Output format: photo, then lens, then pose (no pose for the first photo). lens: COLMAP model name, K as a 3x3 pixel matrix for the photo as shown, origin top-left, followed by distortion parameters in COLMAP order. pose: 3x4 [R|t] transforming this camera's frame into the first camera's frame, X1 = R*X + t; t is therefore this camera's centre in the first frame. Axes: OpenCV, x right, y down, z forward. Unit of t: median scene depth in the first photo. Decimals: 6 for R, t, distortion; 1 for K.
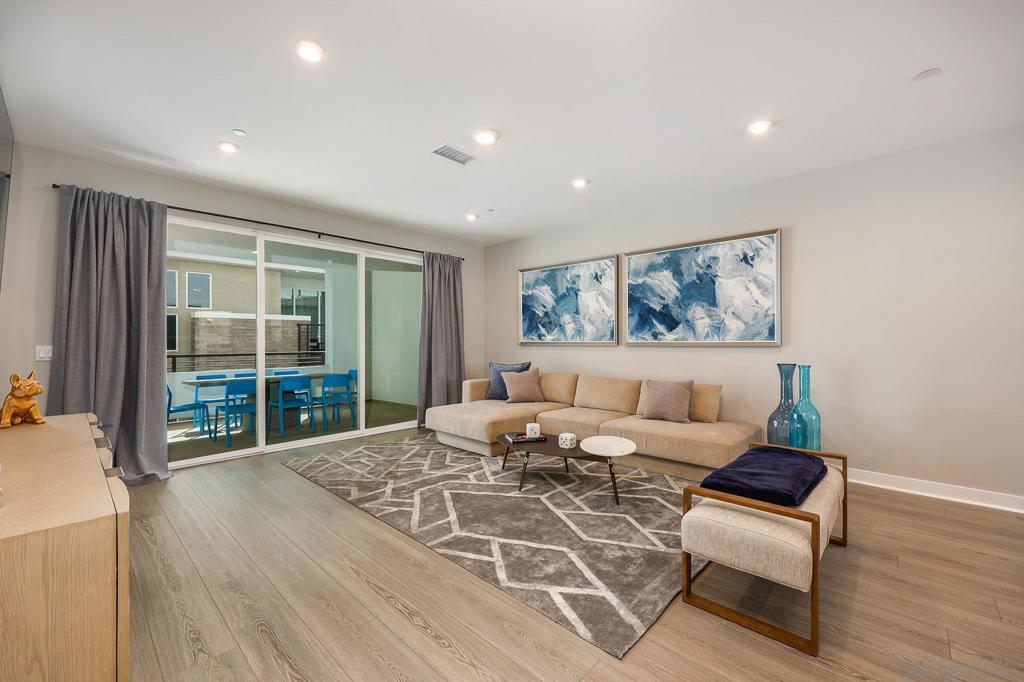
lens RADIAL K [[418.3, 0, 509.8], [0, 418.3, 346.4], [0, 0, 1]] dist [0.001205, -0.000031]
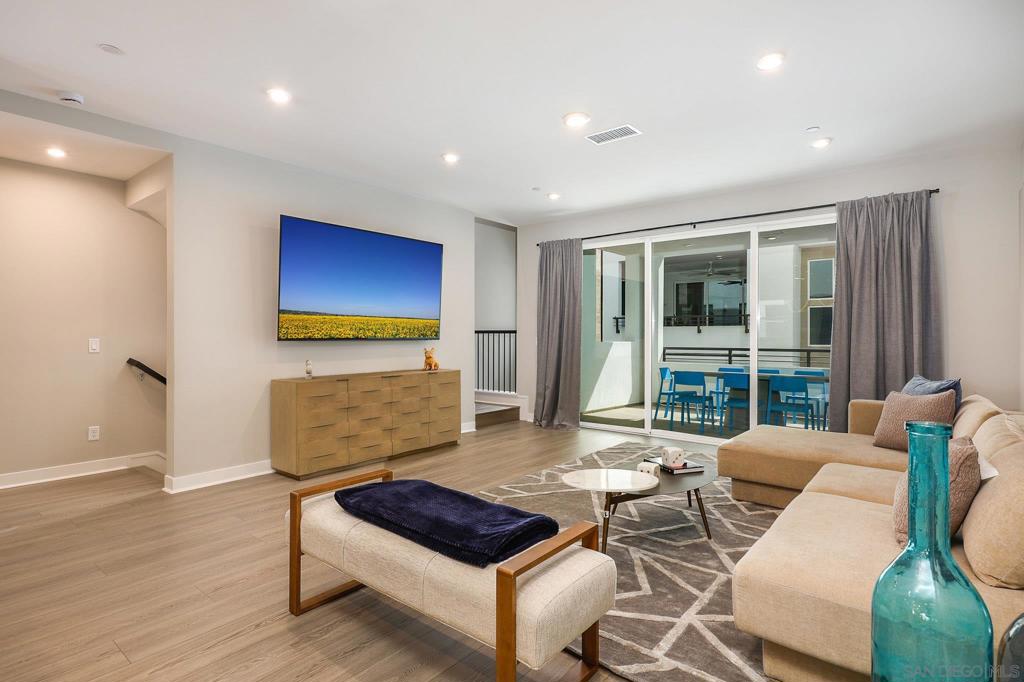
lens RADIAL K [[527.2, 0, 503.9], [0, 527.2, 335.6], [0, 0, 1]] dist [0.007465, 0.000674]
pose [[0.065733, 0.001133, -0.997837, 0.643294], [-0.014212, 0.999899, 0.000199, -0.003678], [0.997736, 0.014168, 0.065742, 0.432963]]
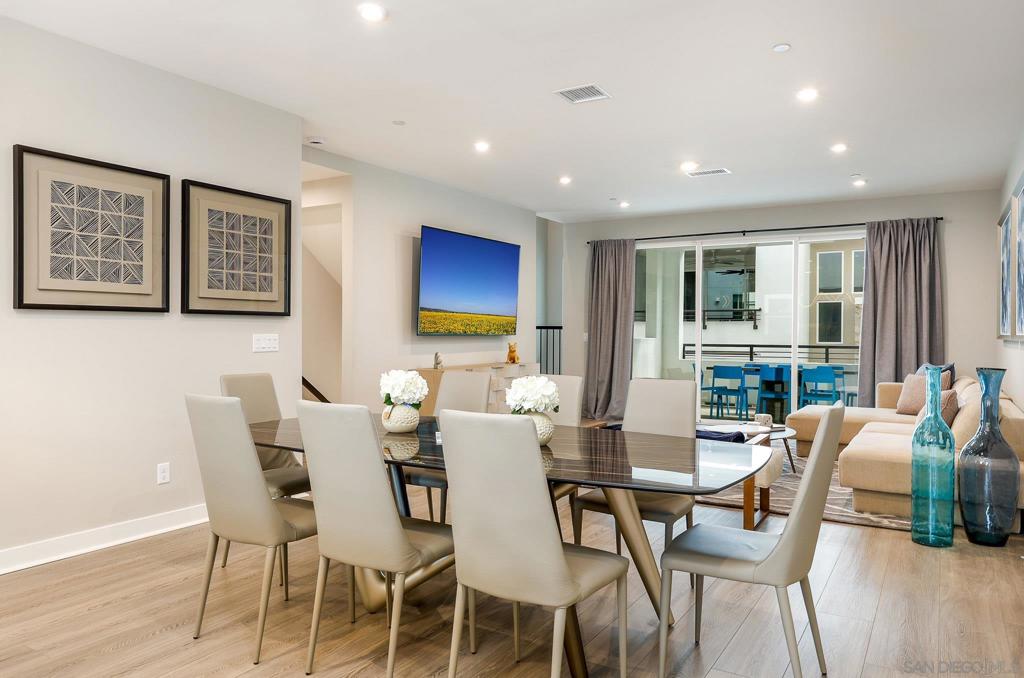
lens RADIAL K [[723.6, 0, 506.1], [0, 723.6, 340.7], [0, 0, 1]] dist [0.031726, 0.003203]
pose [[0.209711, 0.013241, -0.977674, 1.107459], [-0.017498, 0.999799, 0.009787, 0.004667], [0.977607, 0.015055, 0.209901, 0.010358]]
